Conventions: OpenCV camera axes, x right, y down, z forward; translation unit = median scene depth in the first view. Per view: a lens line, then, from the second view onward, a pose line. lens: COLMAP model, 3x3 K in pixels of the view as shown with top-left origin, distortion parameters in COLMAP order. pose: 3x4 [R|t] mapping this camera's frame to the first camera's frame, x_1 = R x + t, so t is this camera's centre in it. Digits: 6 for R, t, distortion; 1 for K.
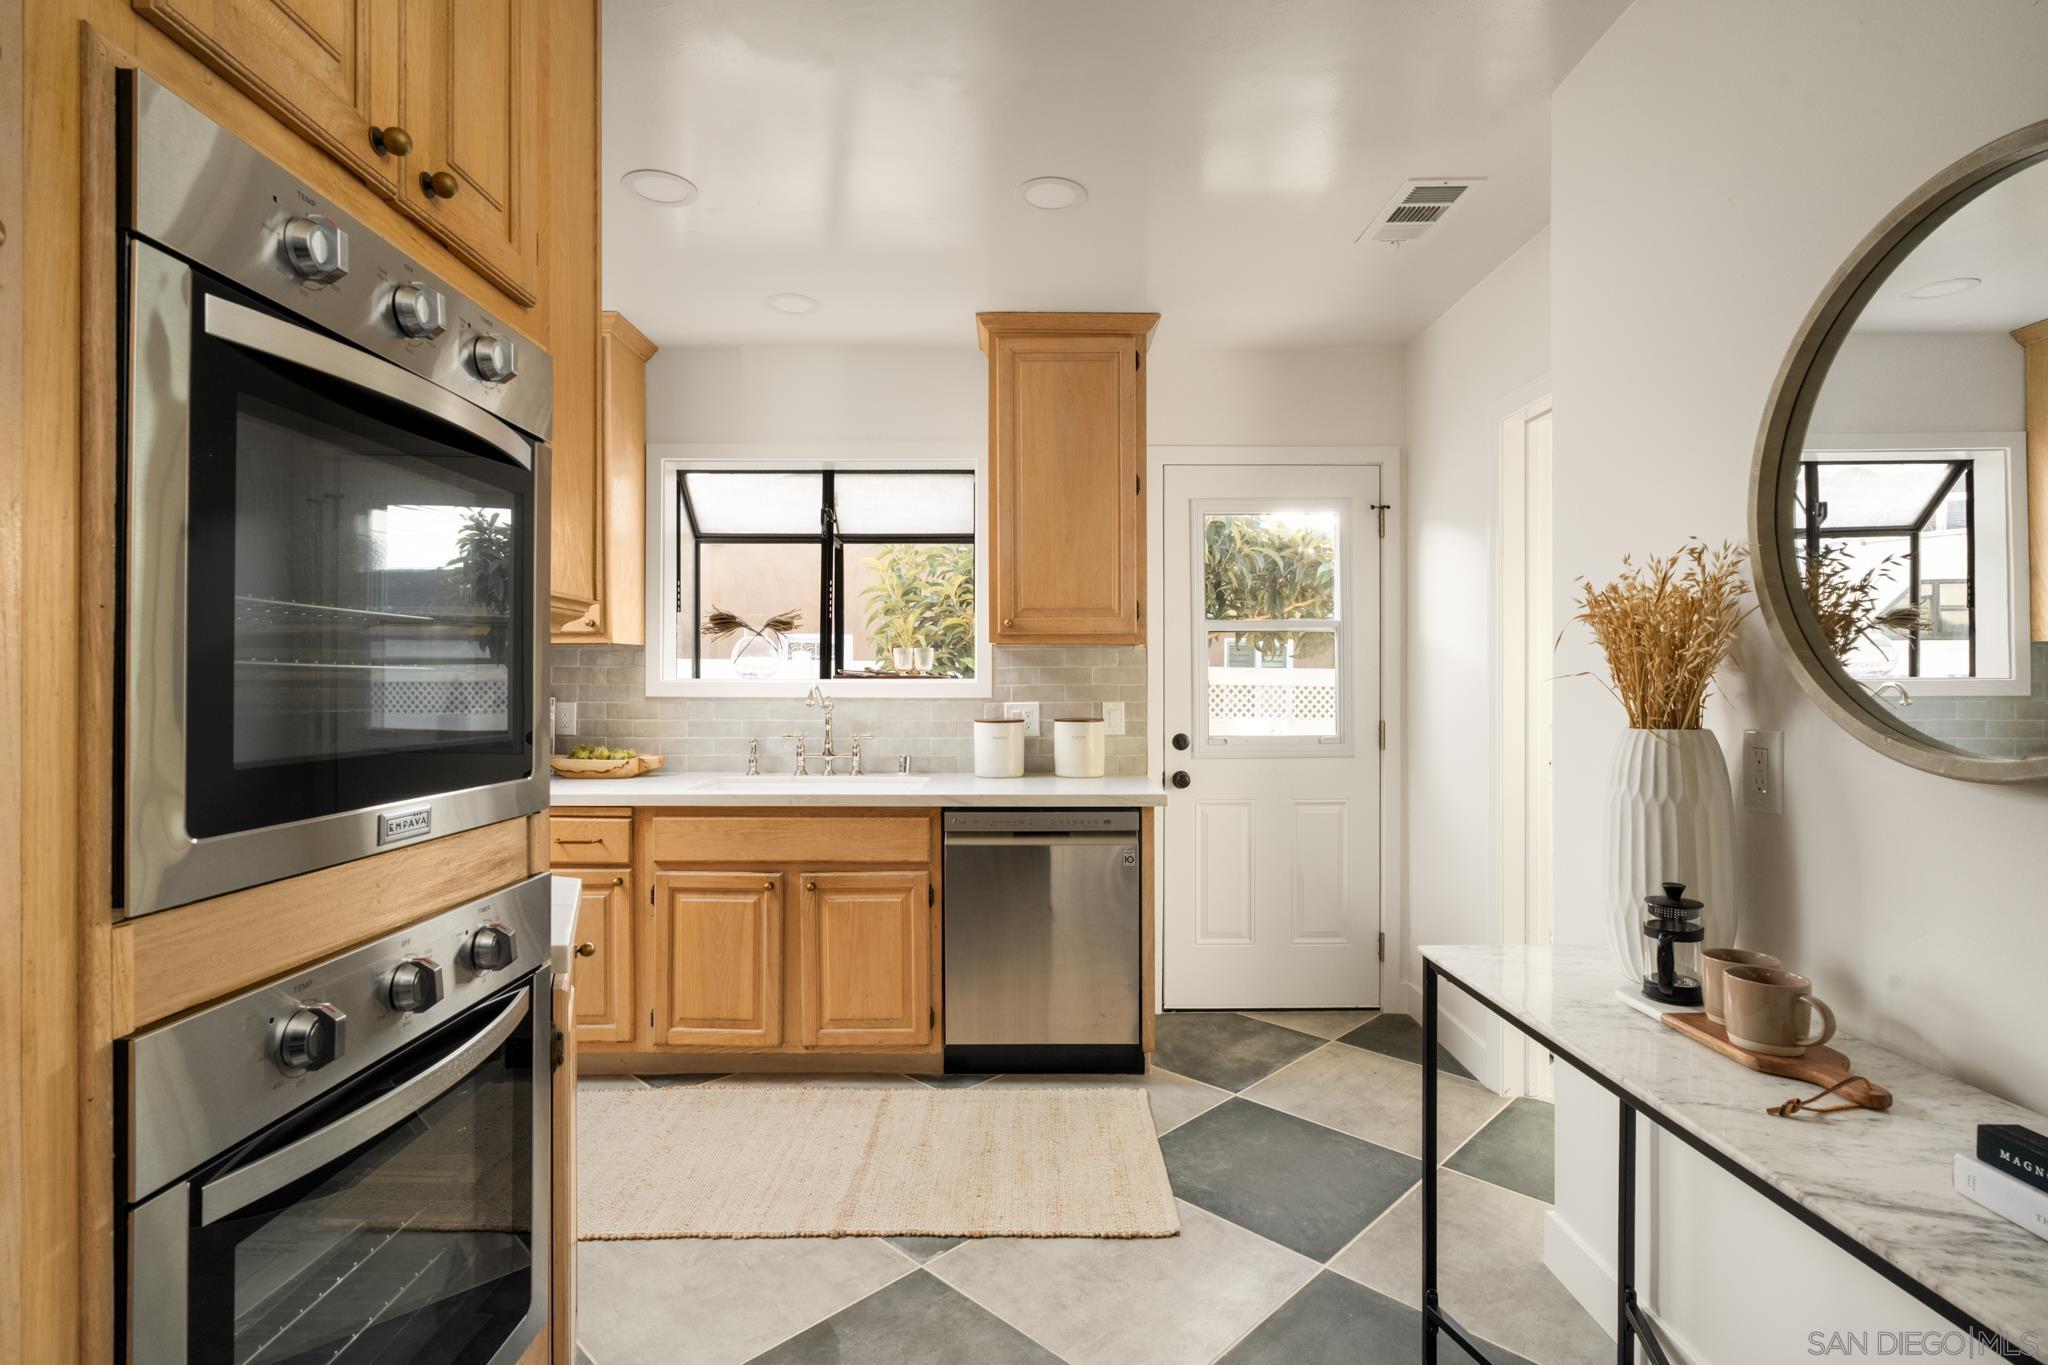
lens RADIAL K [[996.0, 0, 1022.7], [0, 996.0, 681.6], [0, 0, 1]] dist [0.004265, -0.002771]
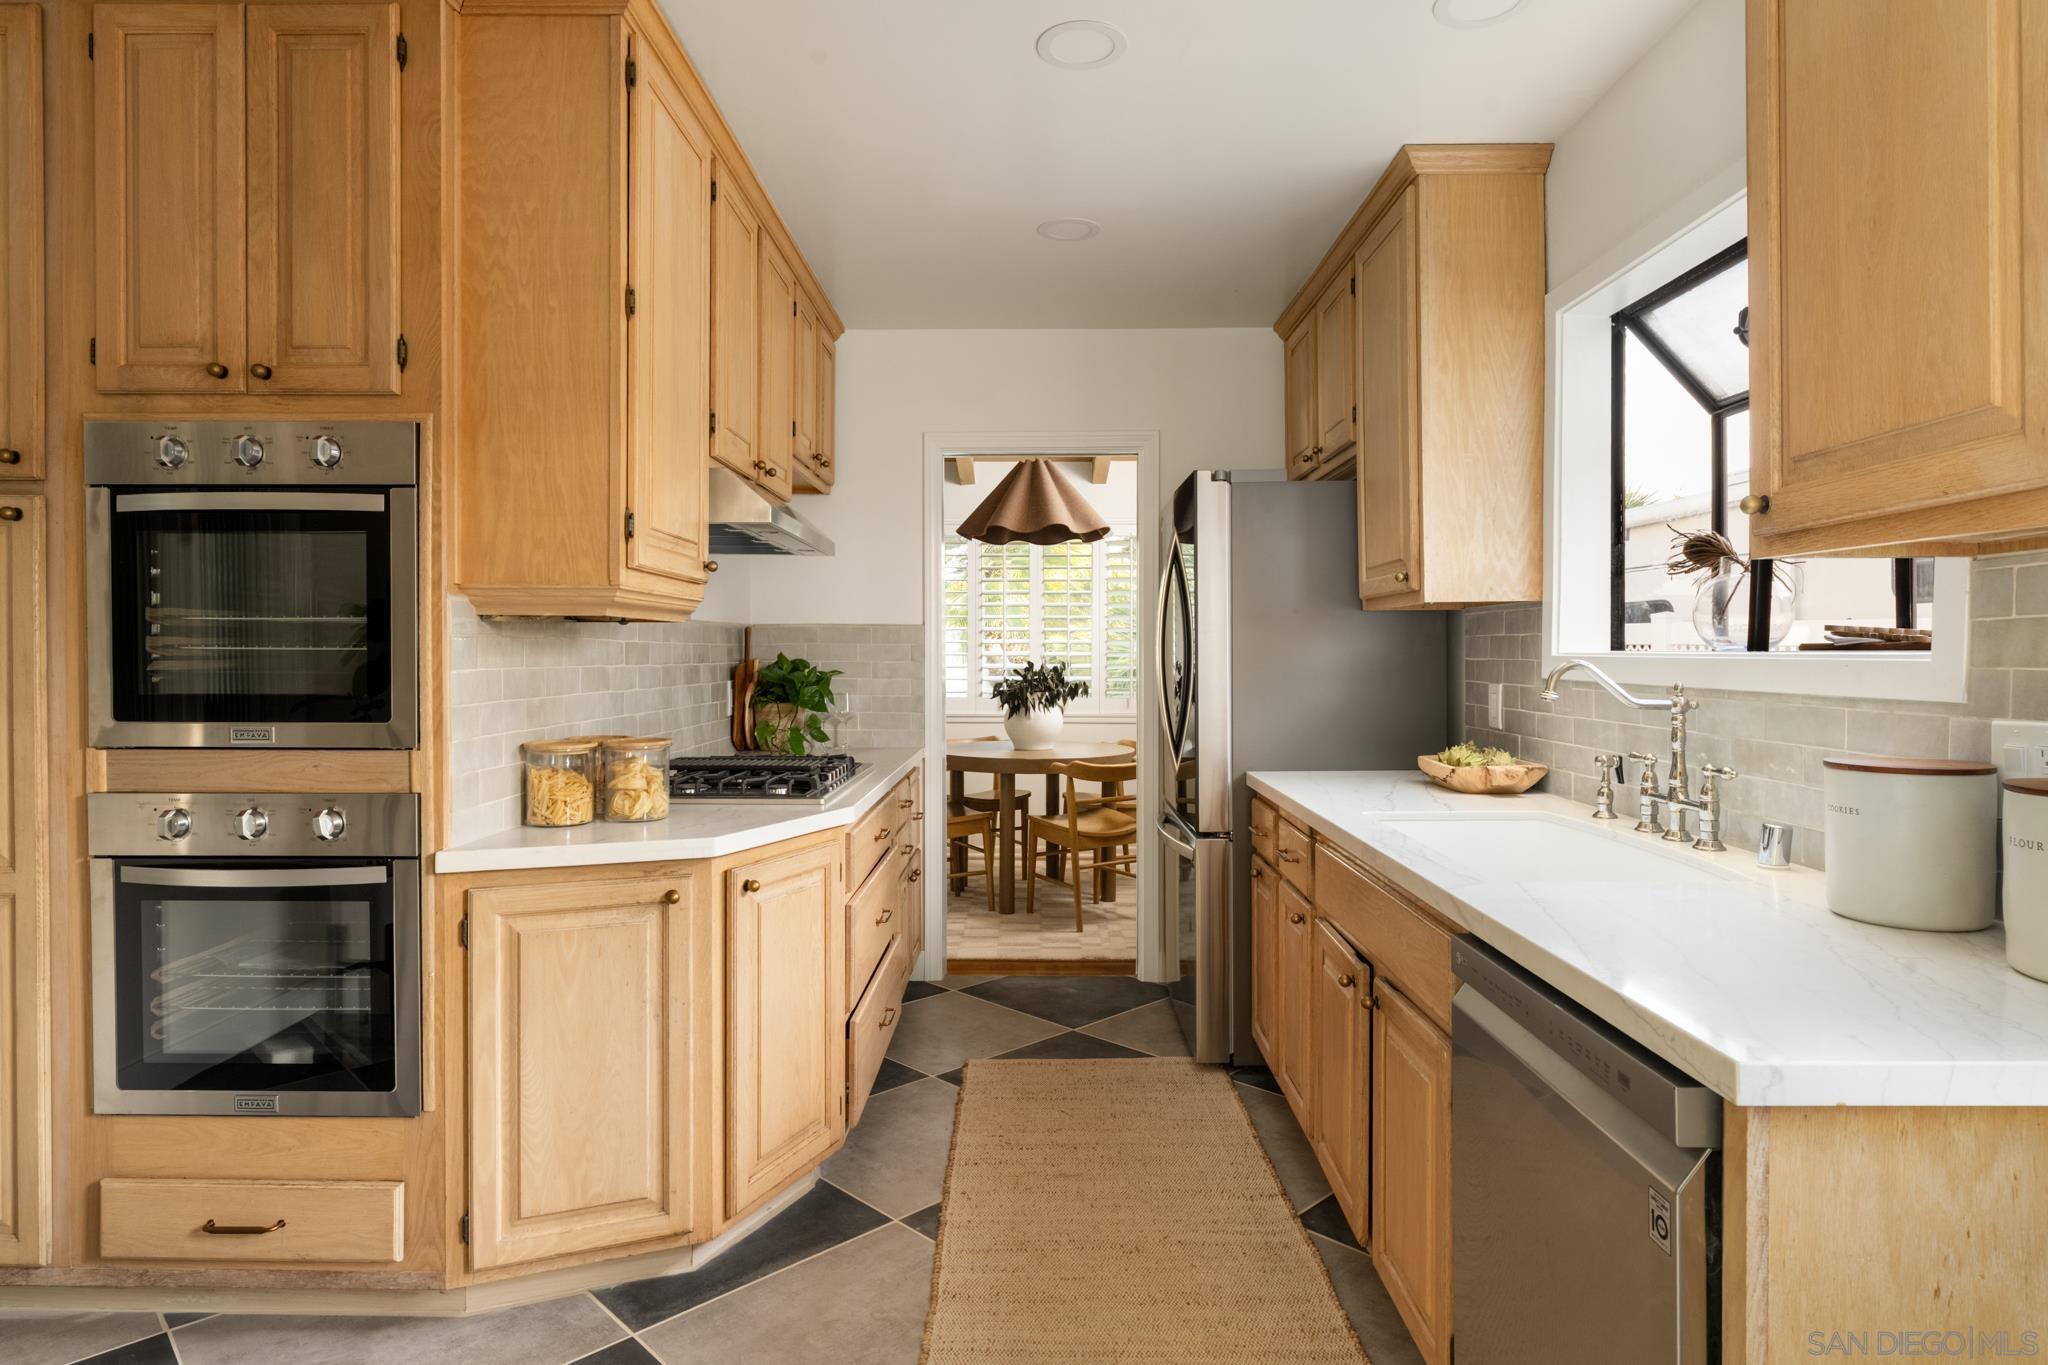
lens RADIAL K [[1183.8, 0, 1031.2], [0, 1183.8, 642.9], [0, 0, 1]] dist [0.000029, 0.000003]
pose [[-0.012886, -0.009472, -0.999872, 1.562448], [-0.001134, 0.999955, -0.009458, -0.004286], [0.999916, 0.001012, -0.012896, 2.509007]]
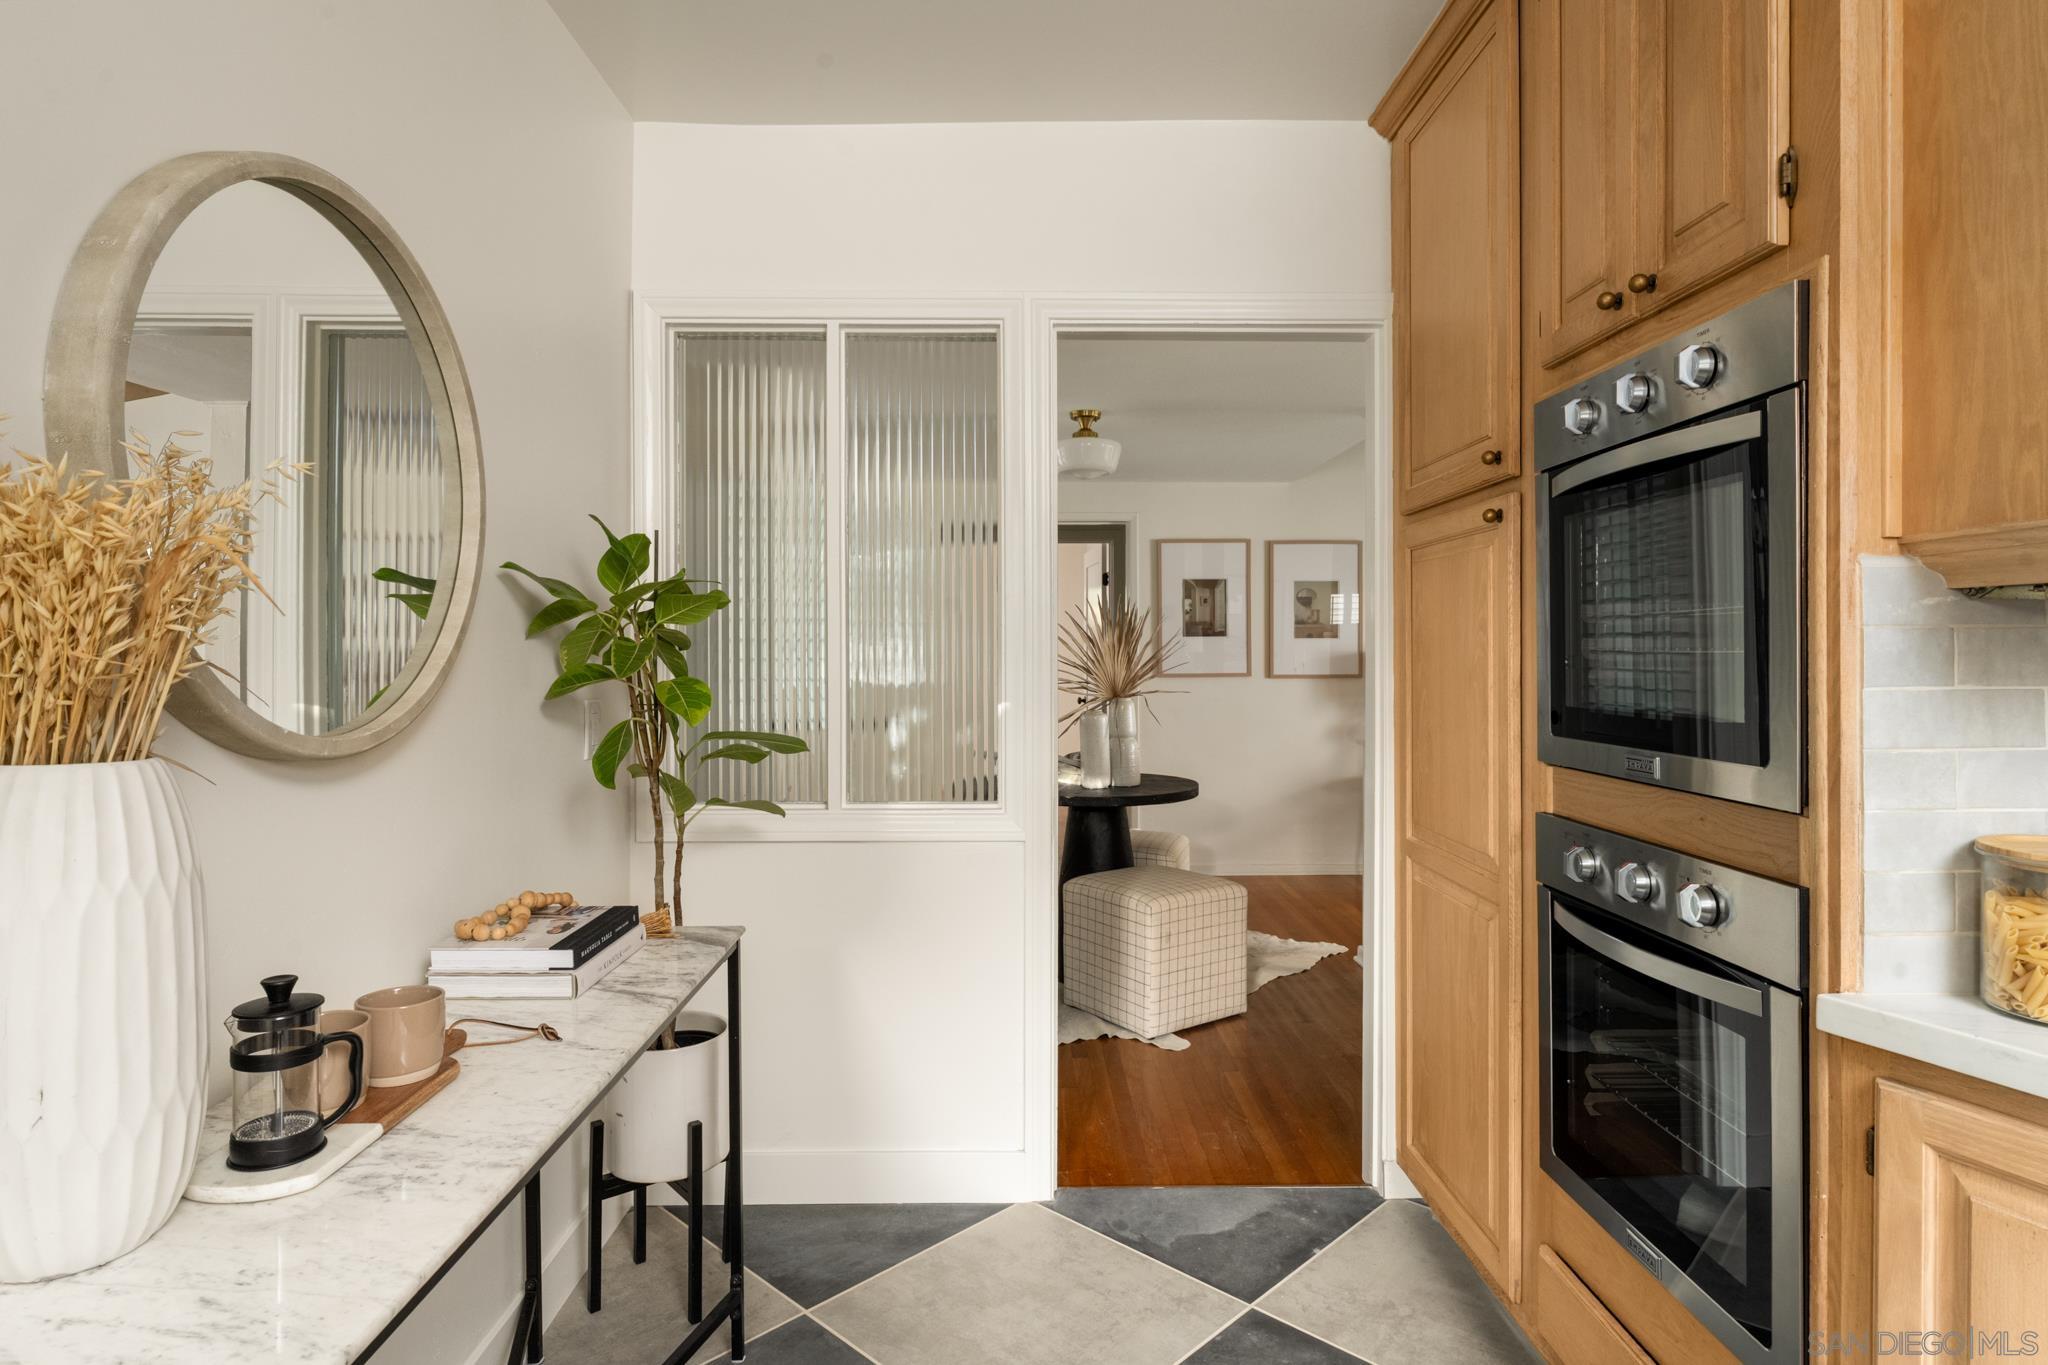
lens RADIAL K [[1083.2, 0, 1039.6], [0, 1083.2, 656.5], [0, 0, 1]] dist [-0.005524, -0.001058]
pose [[-0.999623, -0.005191, -0.026948, 0.294313], [-0.005211, 0.999986, 0.000678, -0.002762], [0.026944, 0.000818, -0.999637, 2.536204]]
